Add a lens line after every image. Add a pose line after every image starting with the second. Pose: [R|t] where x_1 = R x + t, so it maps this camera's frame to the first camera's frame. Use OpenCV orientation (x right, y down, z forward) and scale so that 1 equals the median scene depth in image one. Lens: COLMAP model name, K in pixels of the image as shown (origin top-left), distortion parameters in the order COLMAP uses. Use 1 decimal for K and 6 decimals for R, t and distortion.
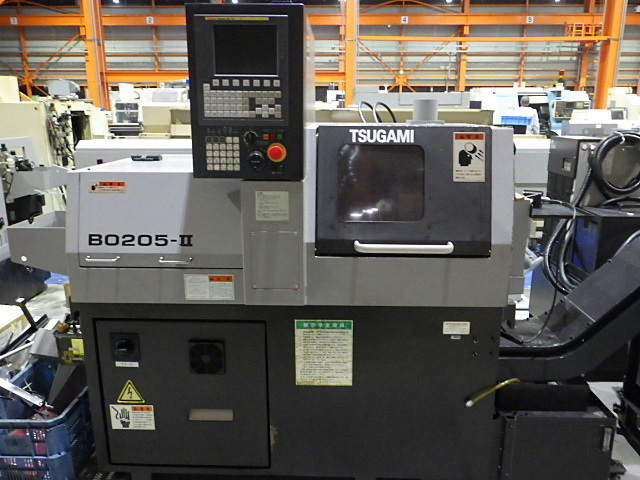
lens RADIAL K [[528.0, 0, 320.0], [0, 528.0, 240.0], [0, 0, 1]] dist [-0.002428, 0.003250]
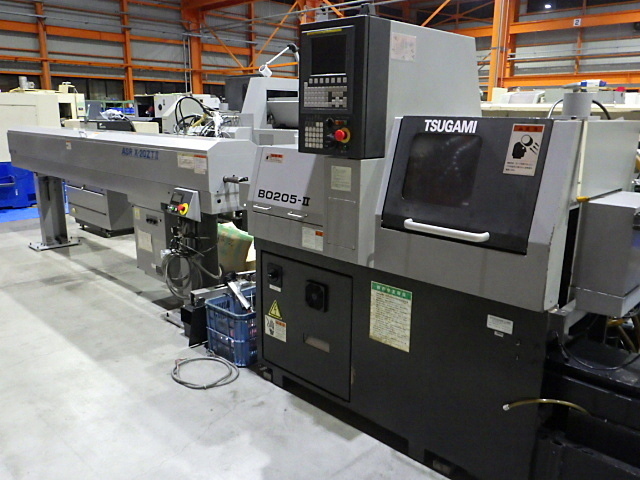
lens RADIAL K [[528.0, 0, 320.0], [0, 528.0, 240.0], [0, 0, 1]] dist [-0.002428, 0.003250]
pose [[0.734052, 0.165584, -0.658597, 0.660096], [-0.172392, 0.983485, 0.055125, 0.017123], [0.656848, 0.073072, 0.750474, 0.036184]]
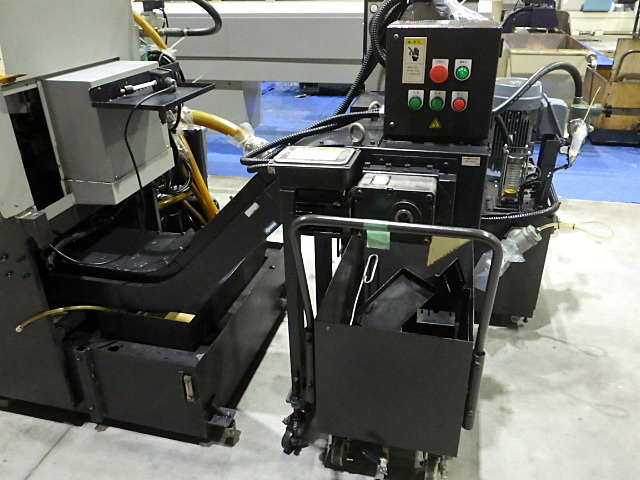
lens RADIAL K [[528.0, 0, 320.0], [0, 528.0, 240.0], [0, 0, 1]] dist [-0.002428, 0.003250]
pose [[0.974560, 0.085113, -0.207336, 0.985598], [-0.036700, 0.973202, 0.227004, -0.043274], [0.221101, -0.213620, 0.951568, 0.349754]]
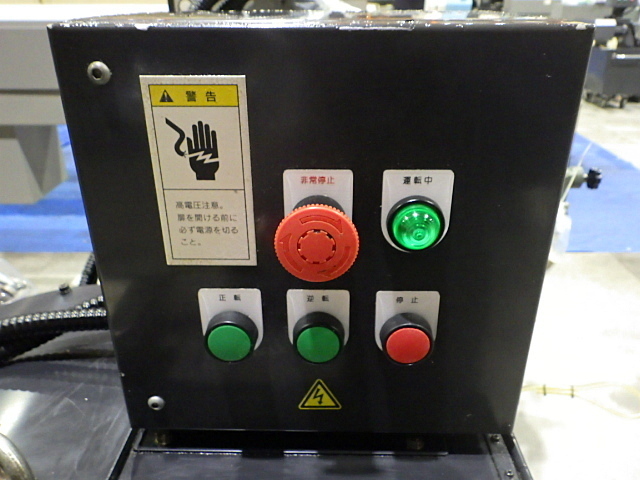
lens RADIAL K [[528.0, 0, 320.0], [0, 528.0, 240.0], [0, 0, 1]] dist [-0.002428, 0.003250]
pose [[0.999917, -0.010050, 0.008098, 0.979284], [0.008267, 0.980547, 0.196109, -0.098975], [-0.009912, -0.196026, 0.980549, 0.715608]]
